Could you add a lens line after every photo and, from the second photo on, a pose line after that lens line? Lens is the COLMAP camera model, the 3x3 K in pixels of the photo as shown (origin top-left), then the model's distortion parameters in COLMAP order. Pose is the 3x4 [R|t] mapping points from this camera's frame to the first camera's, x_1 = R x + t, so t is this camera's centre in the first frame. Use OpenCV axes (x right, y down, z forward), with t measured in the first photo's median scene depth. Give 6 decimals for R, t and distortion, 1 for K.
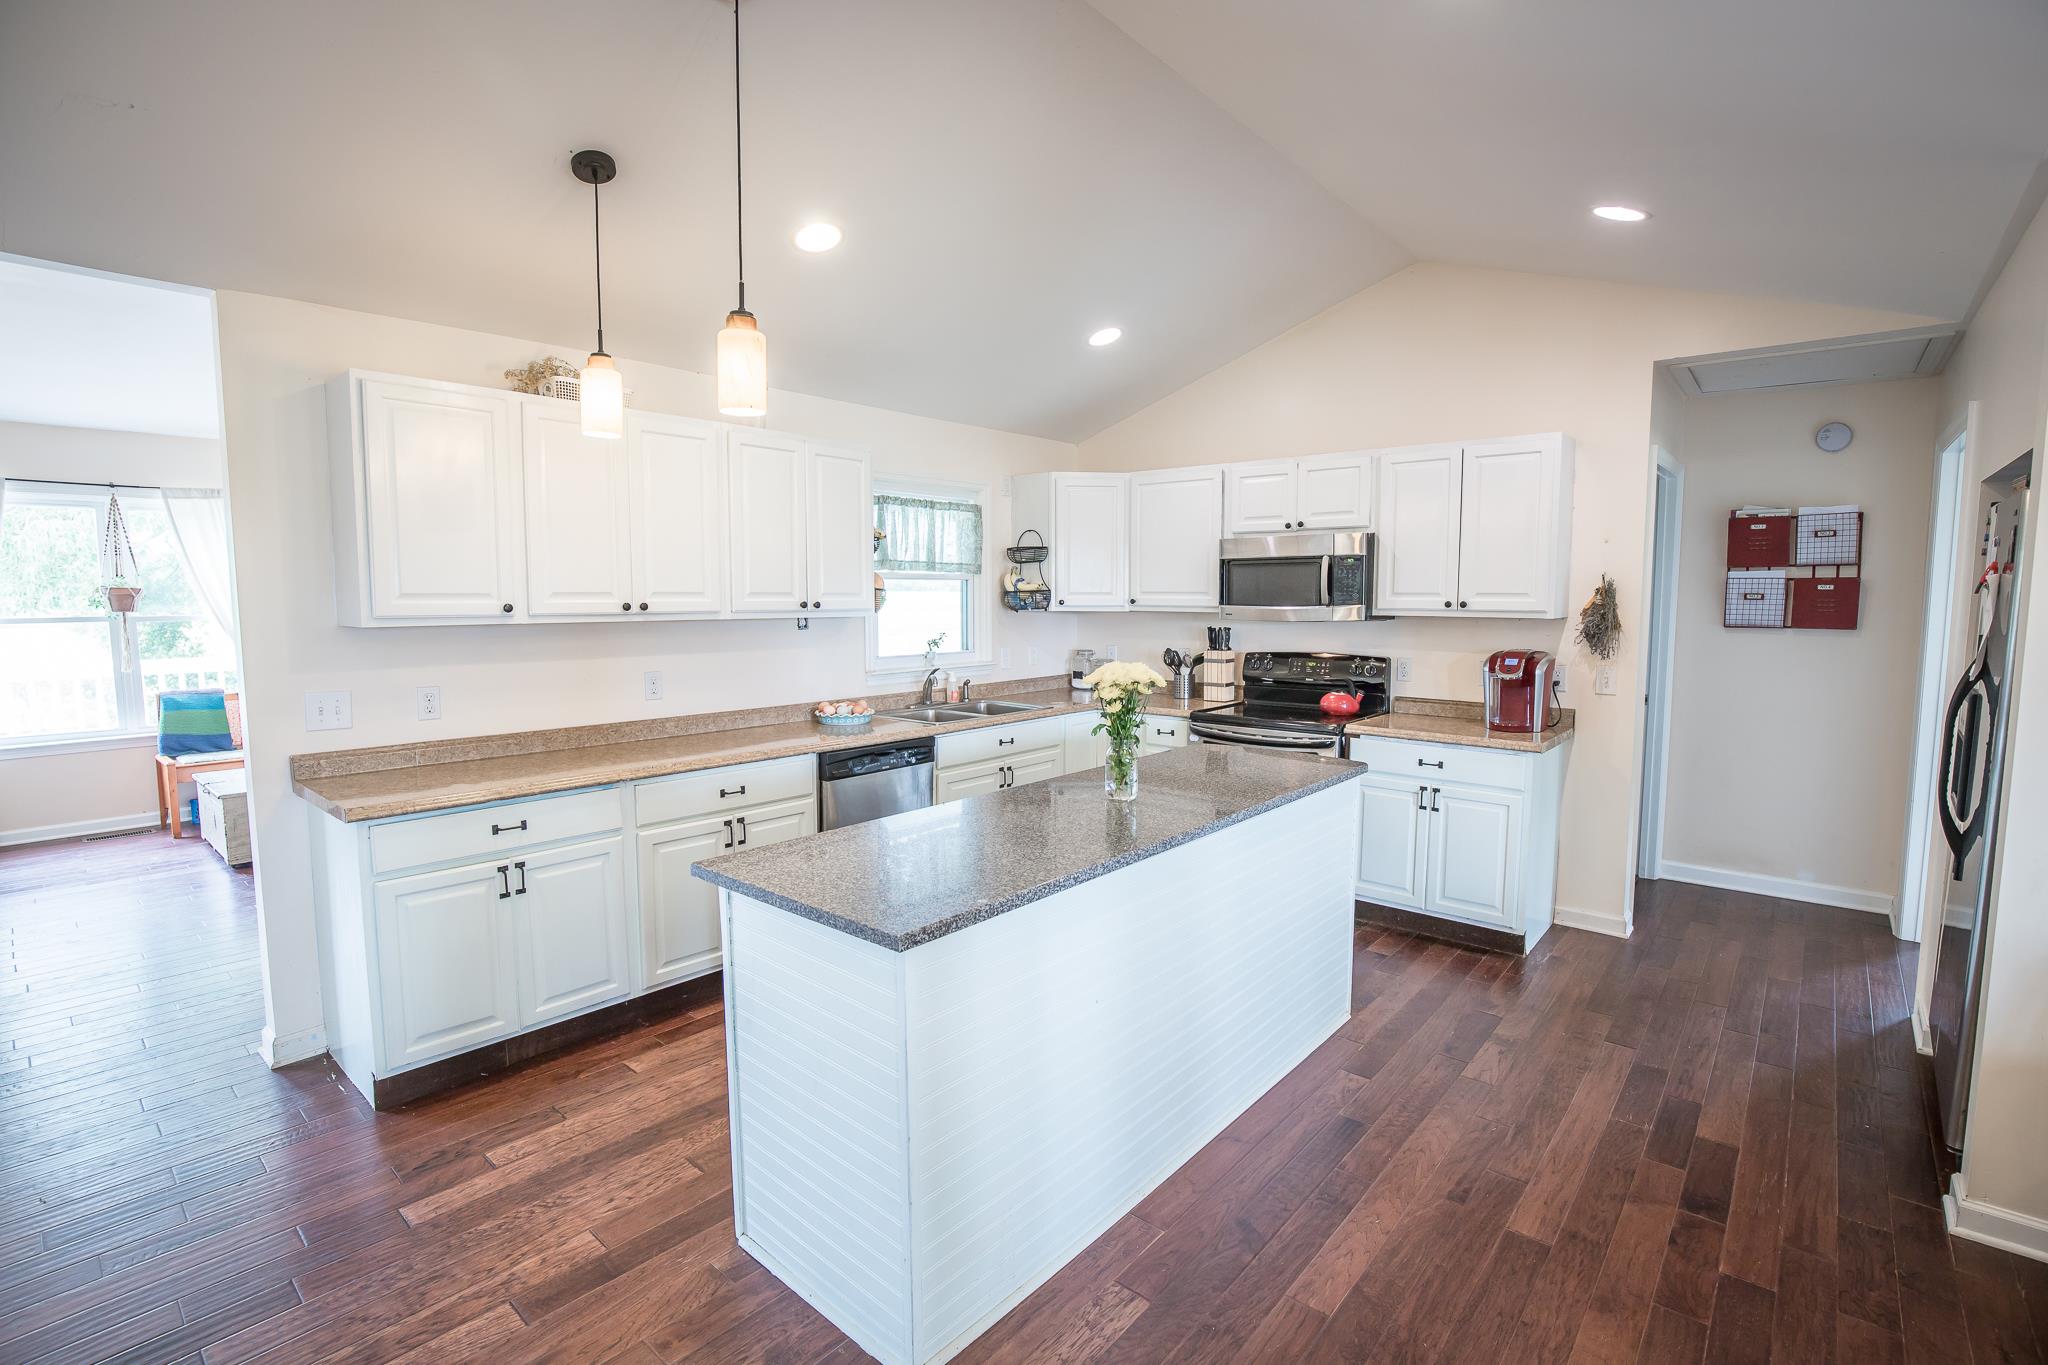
lens RADIAL K [[932.3, 0, 1025.2], [0, 932.3, 681.2], [0, 0, 1]] dist [-0.034551, 0.004667]
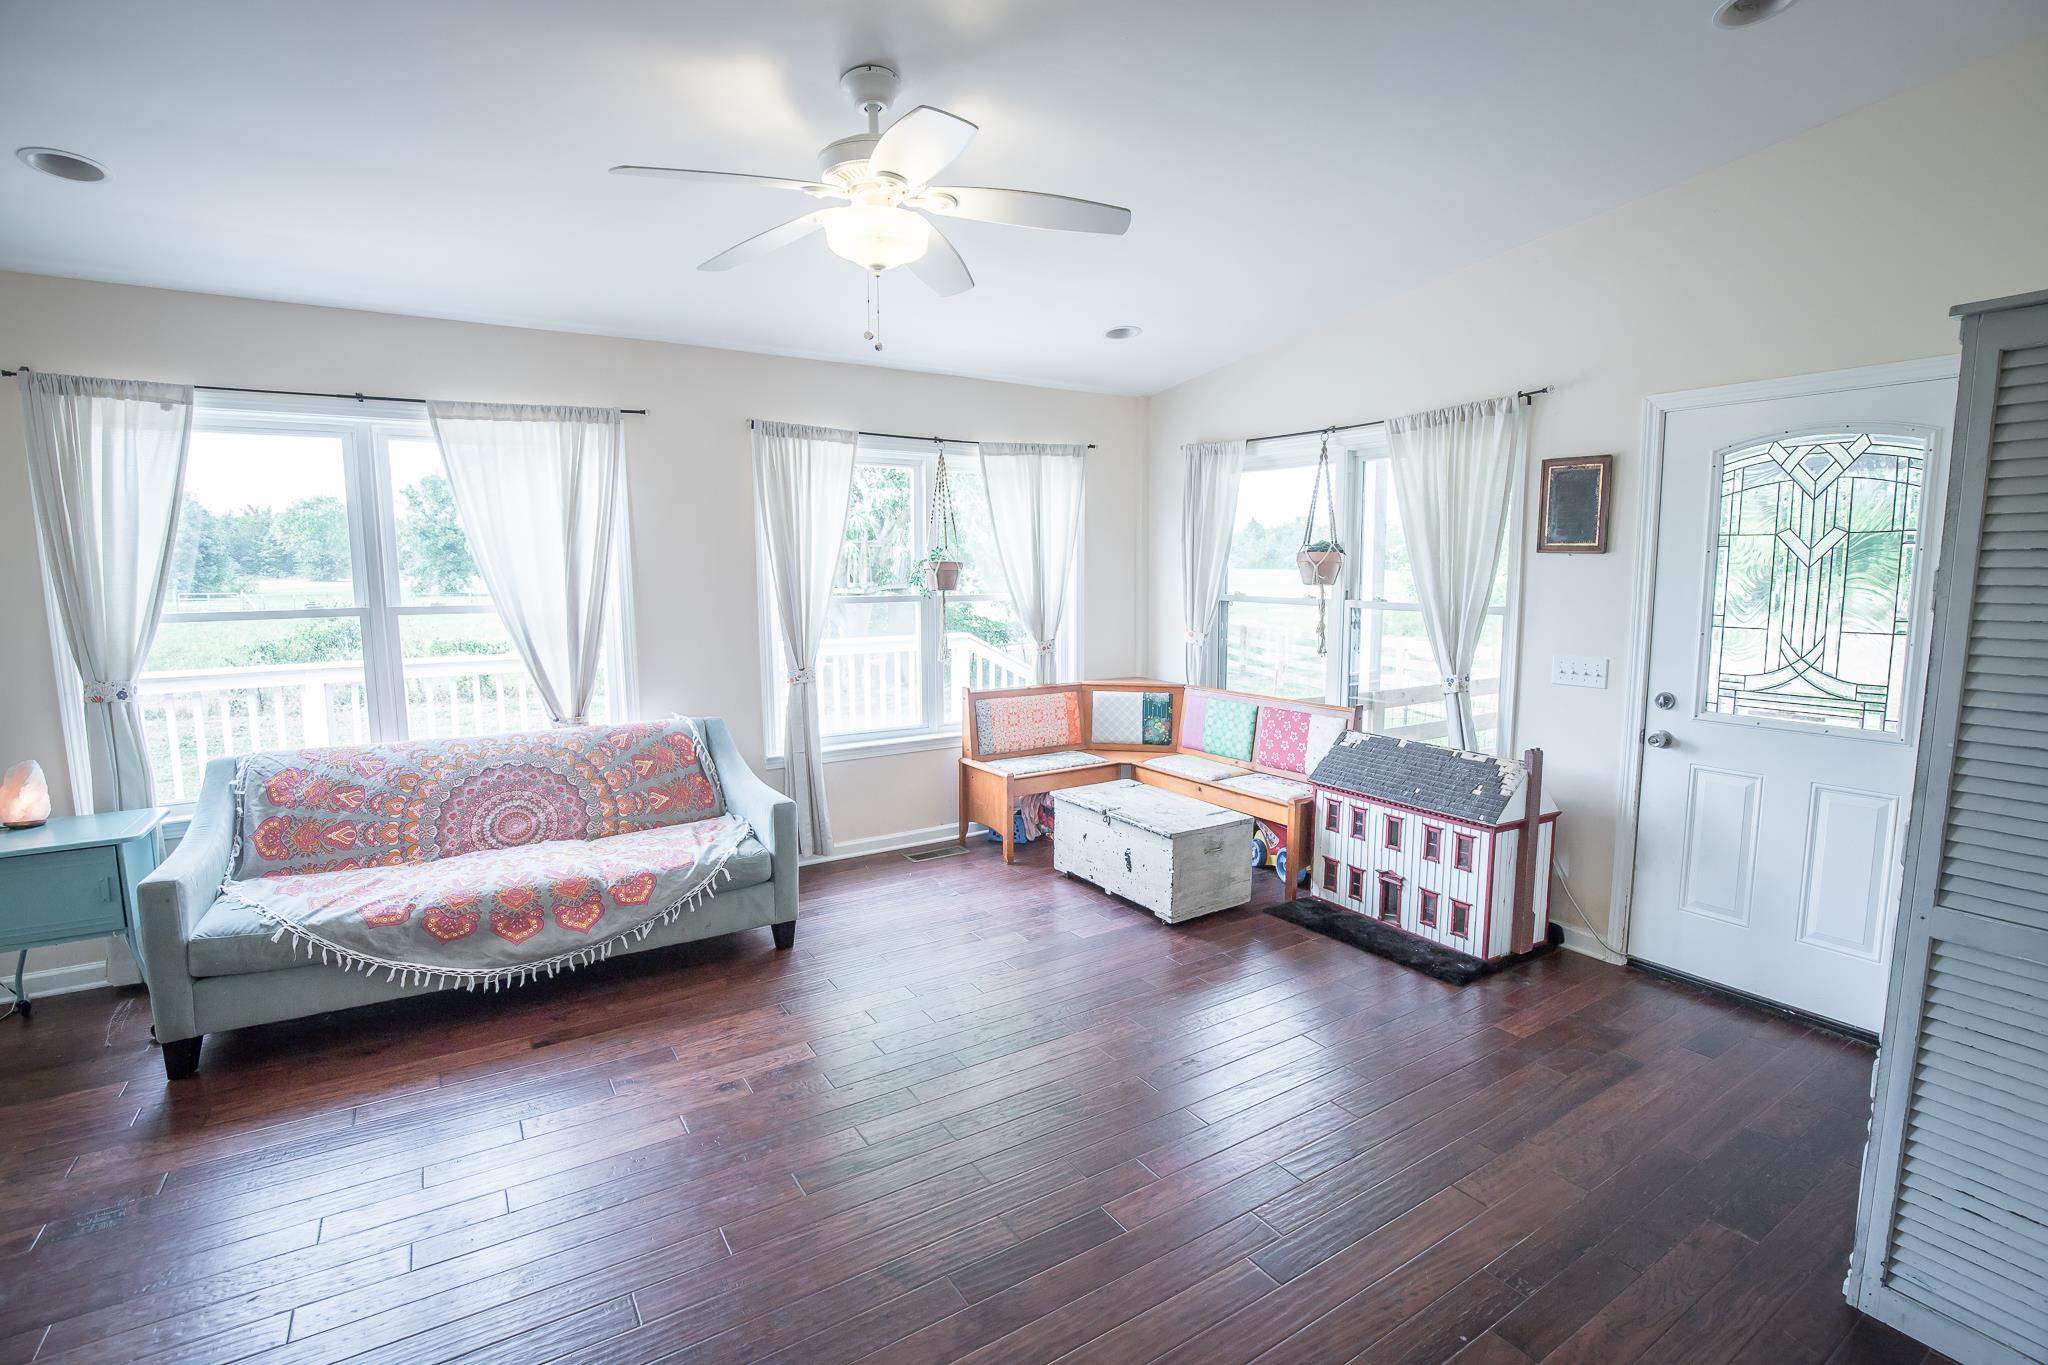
lens RADIAL K [[932.3, 0, 1026.0], [0, 932.3, 686.1], [0, 0, 1]] dist [-0.034551, 0.004667]
pose [[0.959817, 0.036848, -0.278198, -0.937982], [-0.028715, 0.999034, 0.033253, -0.025861], [0.279155, -0.023929, 0.959948, 0.253250]]
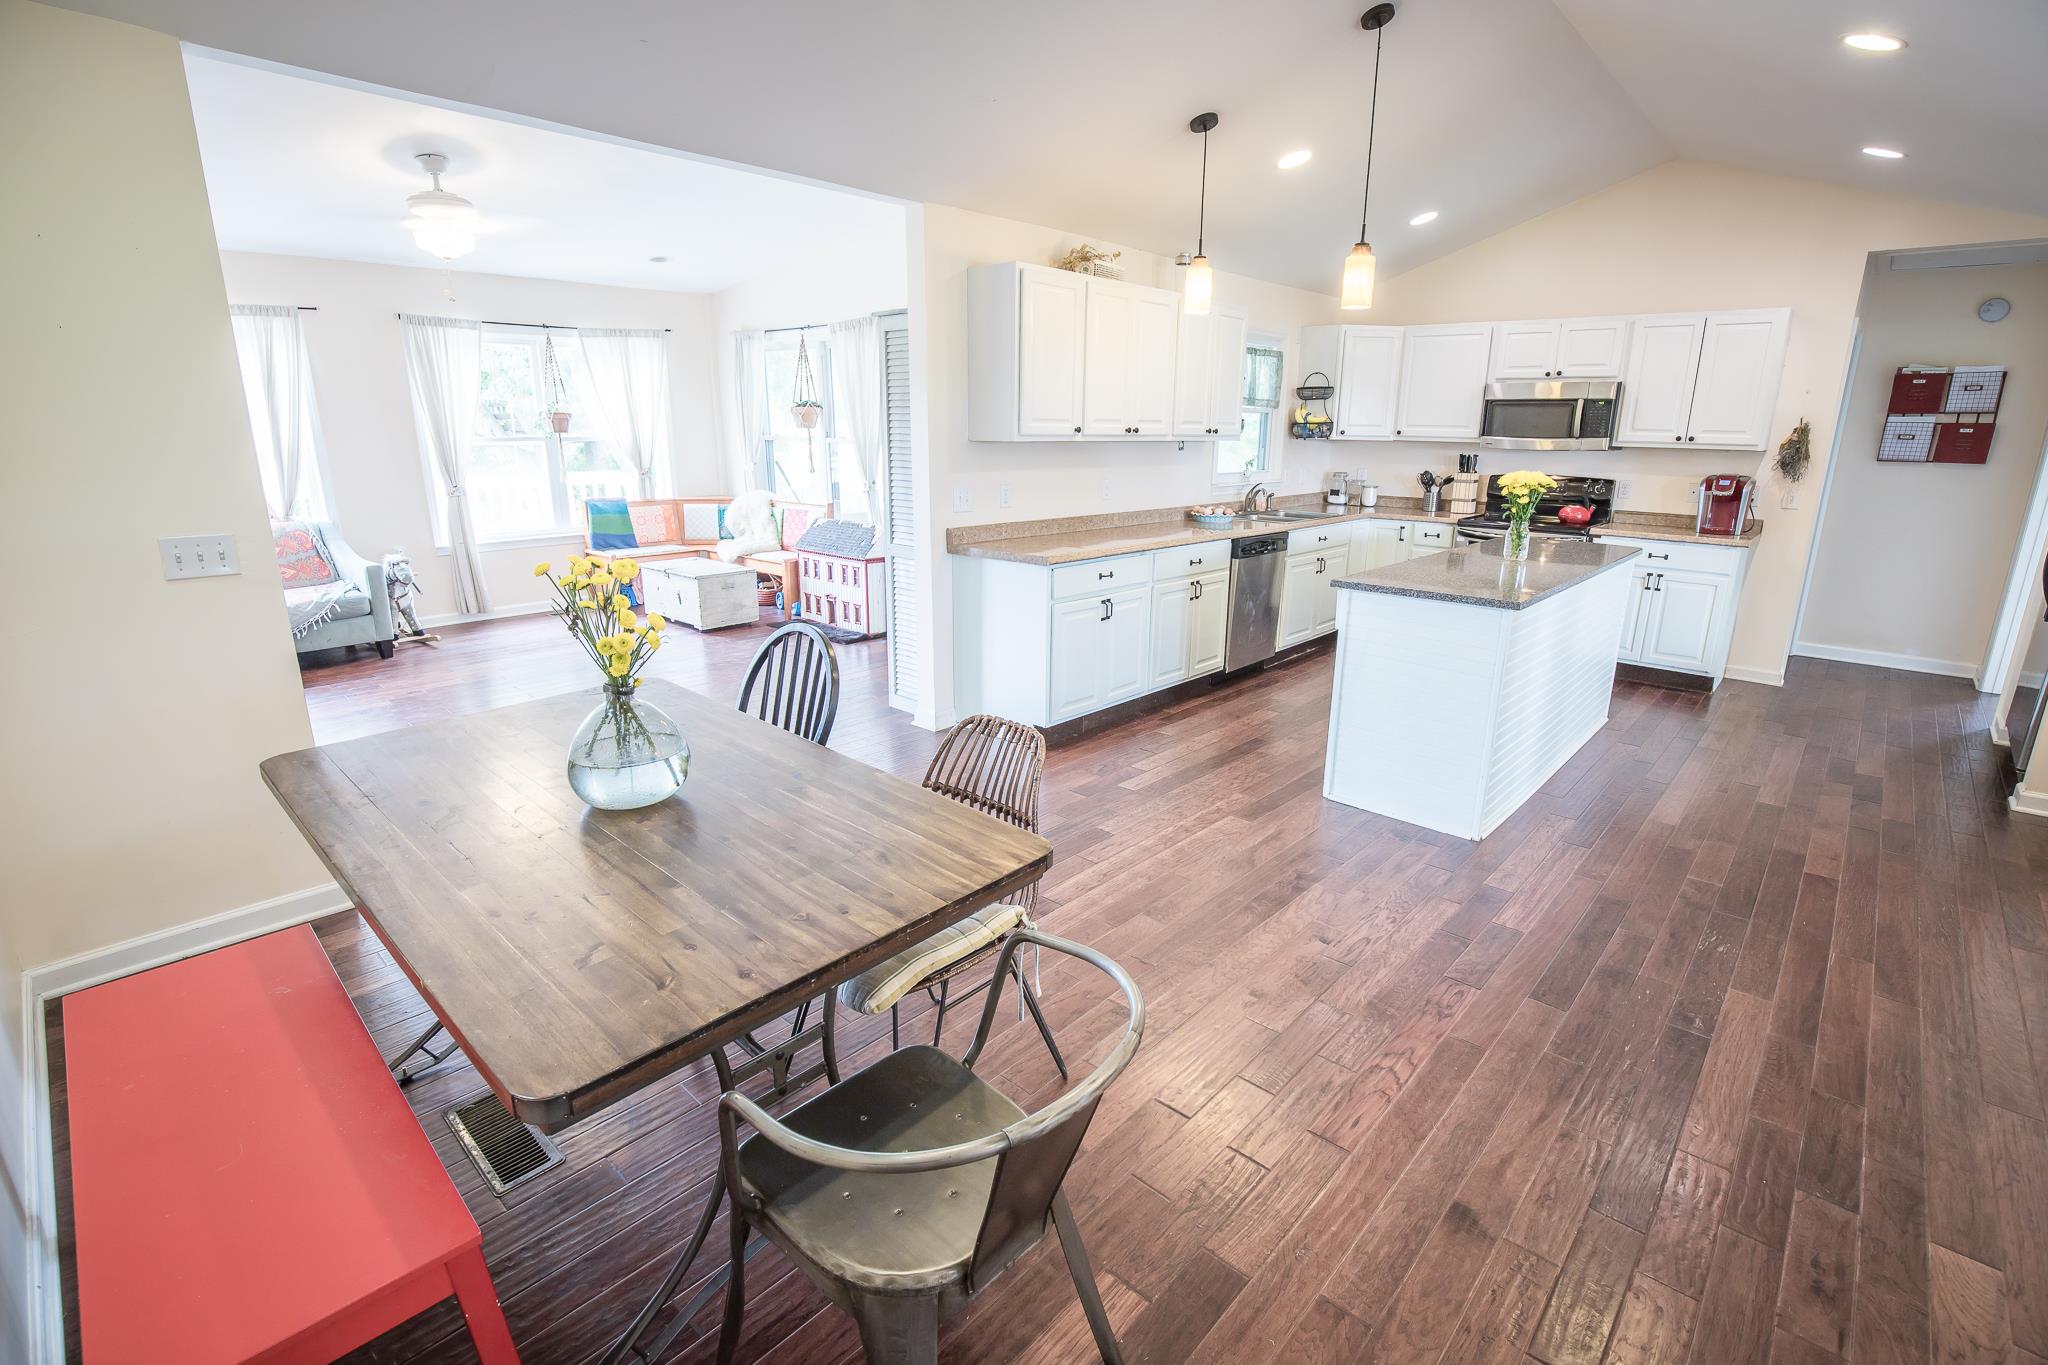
lens RADIAL K [[932.3, 0, 1021.9], [0, 932.3, 680.2], [0, 0, 1]] dist [-0.034551, 0.004667]
pose [[0.999433, 0.016797, -0.029191, -0.445356], [-0.011525, 0.984995, 0.172199, 0.044073], [0.031645, -0.171765, 0.984630, -0.390089]]
